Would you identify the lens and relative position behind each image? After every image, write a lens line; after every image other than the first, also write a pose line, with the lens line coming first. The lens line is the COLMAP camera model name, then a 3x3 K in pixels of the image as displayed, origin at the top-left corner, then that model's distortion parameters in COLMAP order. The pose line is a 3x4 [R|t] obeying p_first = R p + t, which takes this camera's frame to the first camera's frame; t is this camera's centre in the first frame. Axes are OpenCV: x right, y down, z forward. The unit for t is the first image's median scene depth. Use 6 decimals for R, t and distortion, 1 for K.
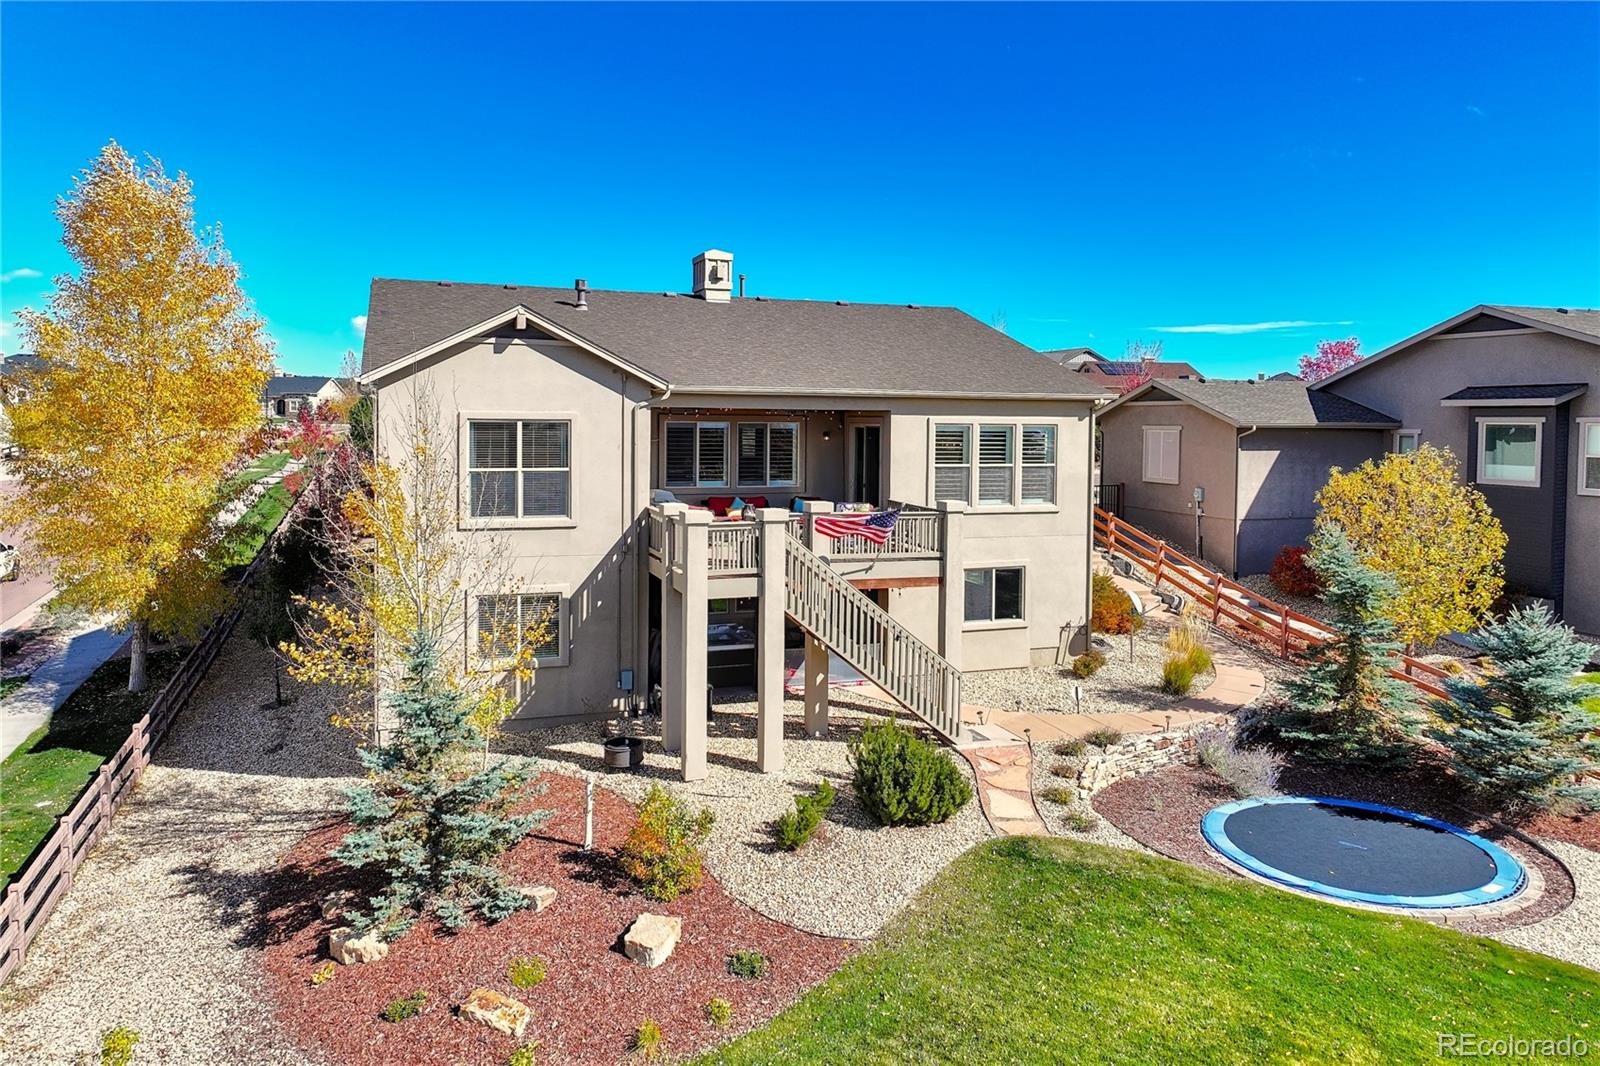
lens RADIAL K [[1276.5, 0, 800.0], [0, 1276.5, 533.0], [0, 0, 1]] dist [-0.003057, -0.000174]
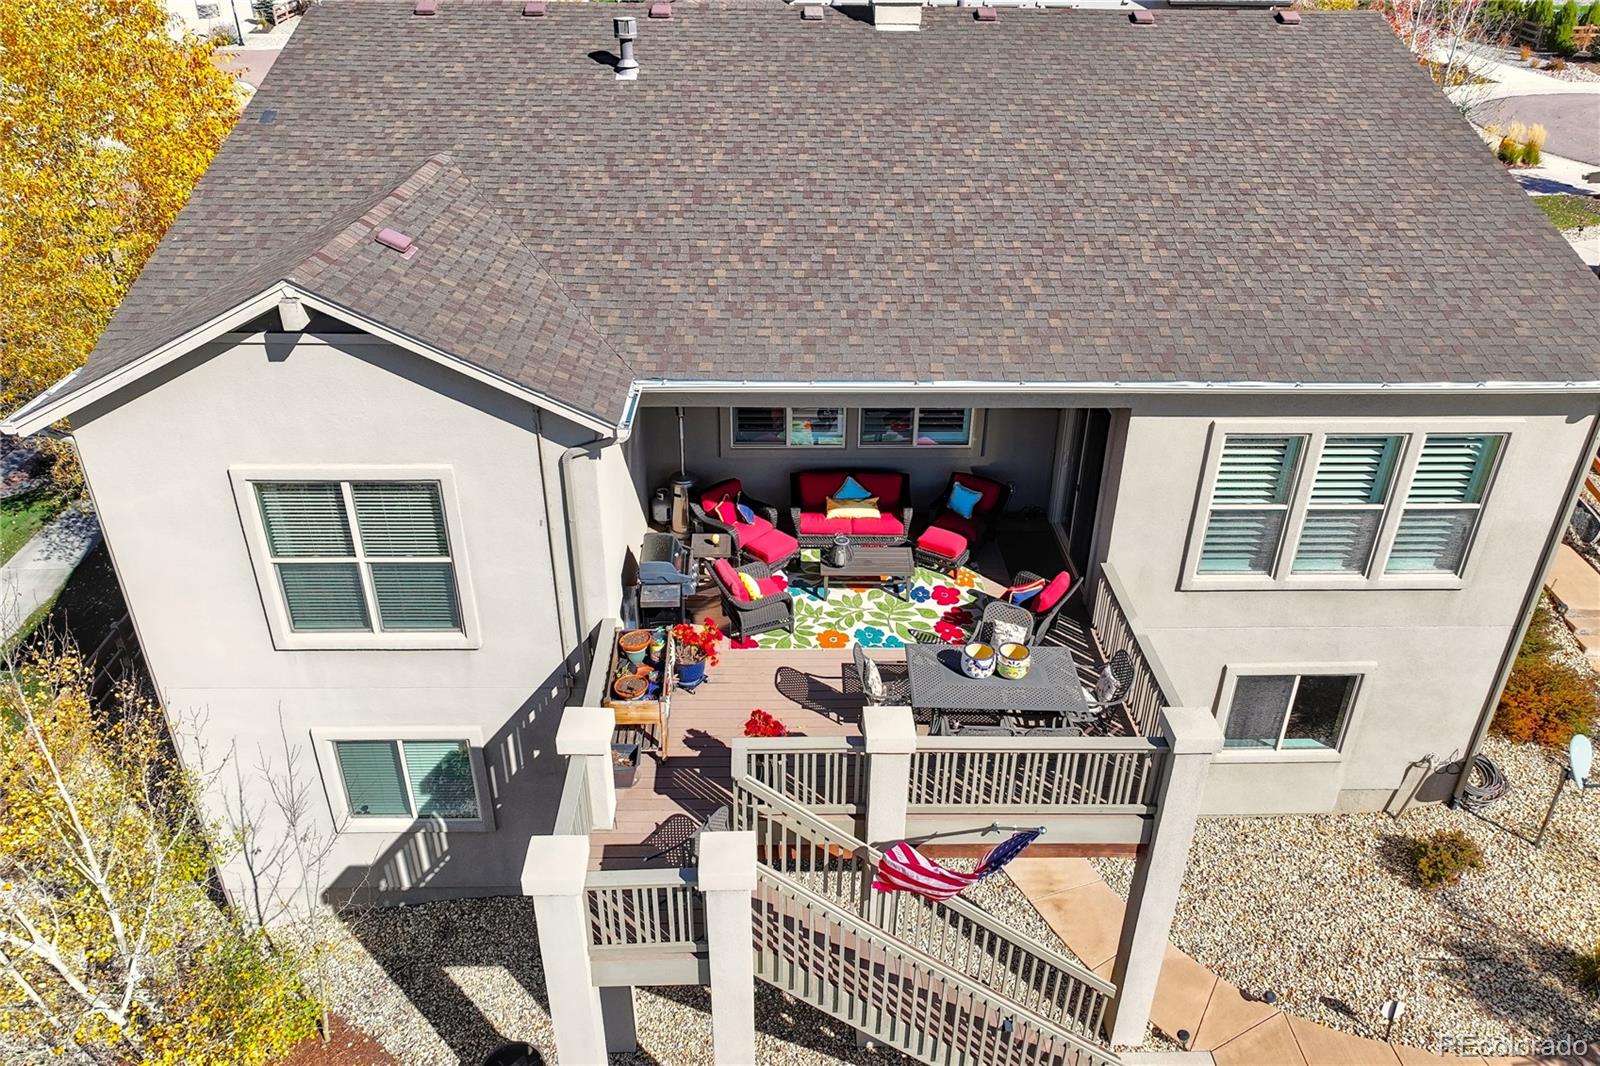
lens RADIAL K [[1134.1, 0, 800.0], [0, 1134.1, 533.0], [0, 0, 1]] dist [0.000598, 0.000828]
pose [[0.947096, 0.159164, -0.278705, 0.088838], [-0.017121, 0.892191, 0.451333, -0.276165], [0.320494, -0.422684, 0.847716, 0.641131]]
